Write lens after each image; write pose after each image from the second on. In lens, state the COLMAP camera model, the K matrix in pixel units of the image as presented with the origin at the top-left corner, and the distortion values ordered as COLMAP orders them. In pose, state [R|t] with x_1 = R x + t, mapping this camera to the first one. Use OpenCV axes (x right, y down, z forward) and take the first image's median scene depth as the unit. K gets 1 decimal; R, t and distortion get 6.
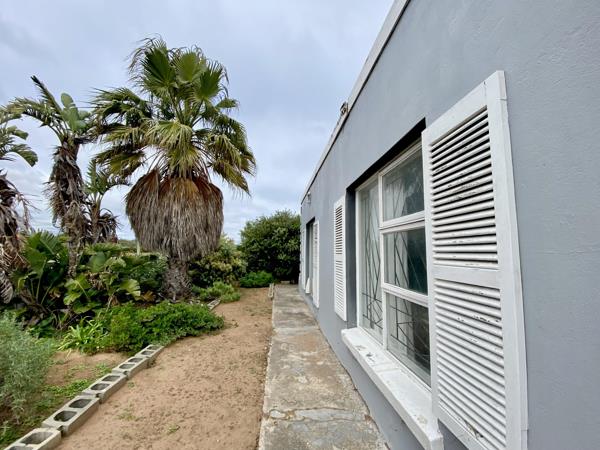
lens RADIAL K [[246.4, 0, 296.6], [0, 246.4, 227.2], [0, 0, 1]] dist [-0.020490, -0.005972]
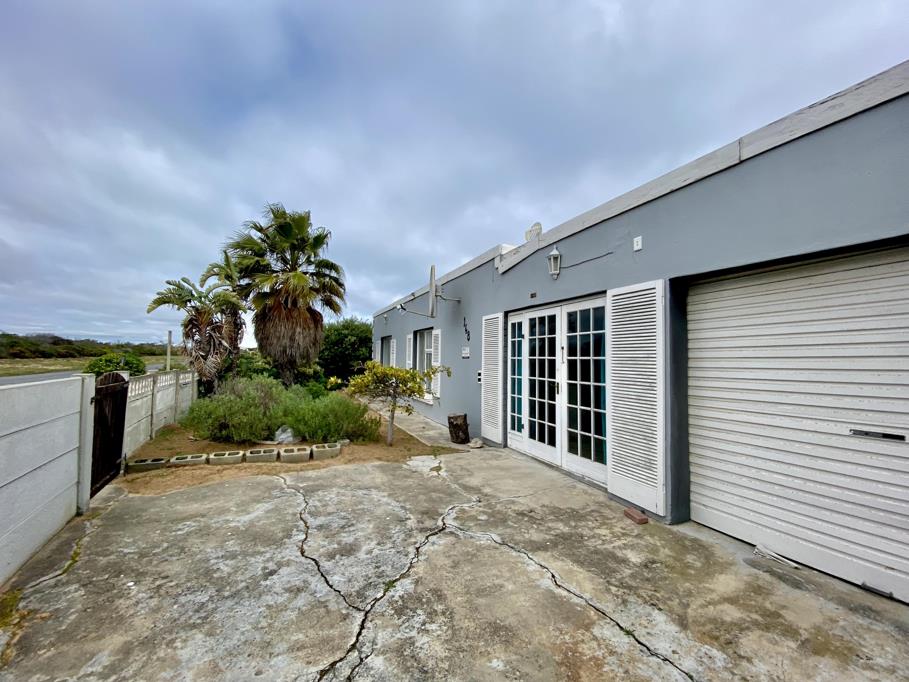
lens RADIAL K [[373.3, 0, 470.7], [0, 373.3, 354.6], [0, 0, 1]] dist [-0.020490, -0.005972]
pose [[0.934230, 0.000417, 0.356671, -0.297845], [-0.033253, 0.995746, 0.085935, -0.144470], [-0.355118, -0.092144, 0.930269, -1.356968]]
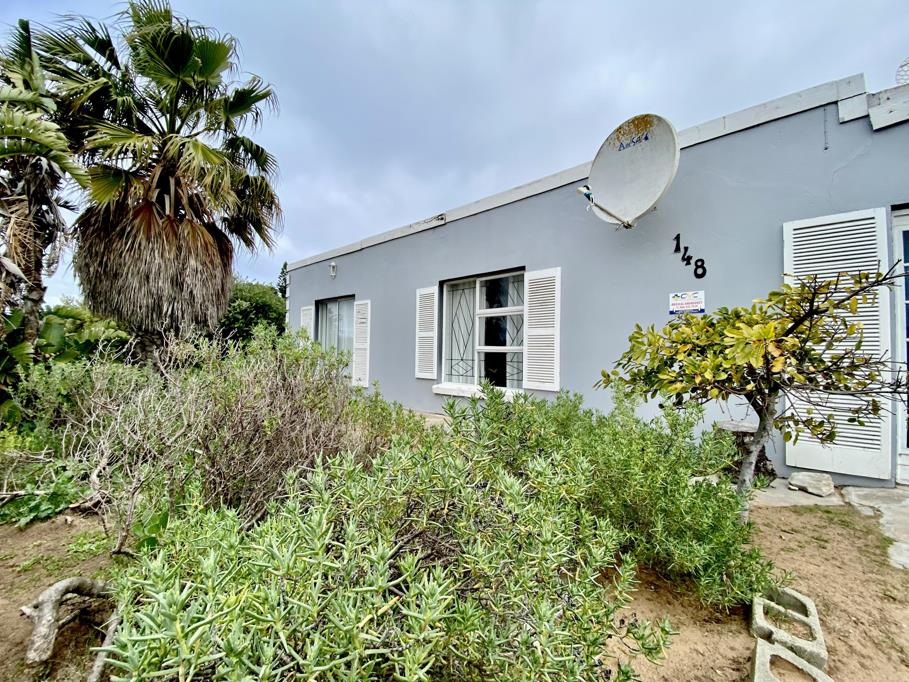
lens RADIAL K [[373.3, 0, 459.6], [0, 373.3, 350.7], [0, 0, 1]] dist [-0.020490, -0.005972]
pose [[0.729544, 0.007147, 0.683897, -0.609228], [-0.074256, 0.994862, 0.068815, 0.039380], [-0.679891, -0.100987, 0.726326, -0.315953]]
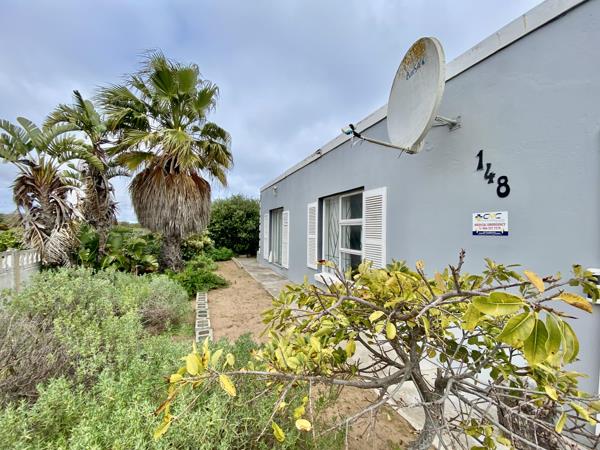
lens RADIAL K [[246.4, 0, 304.0], [0, 246.4, 229.7], [0, 0, 1]] dist [-0.020490, -0.005972]
pose [[0.949898, -0.003127, 0.312545, -0.262946], [-0.028954, 0.994770, 0.097951, -0.056294], [-0.311217, -0.102093, 0.944839, -0.394590]]
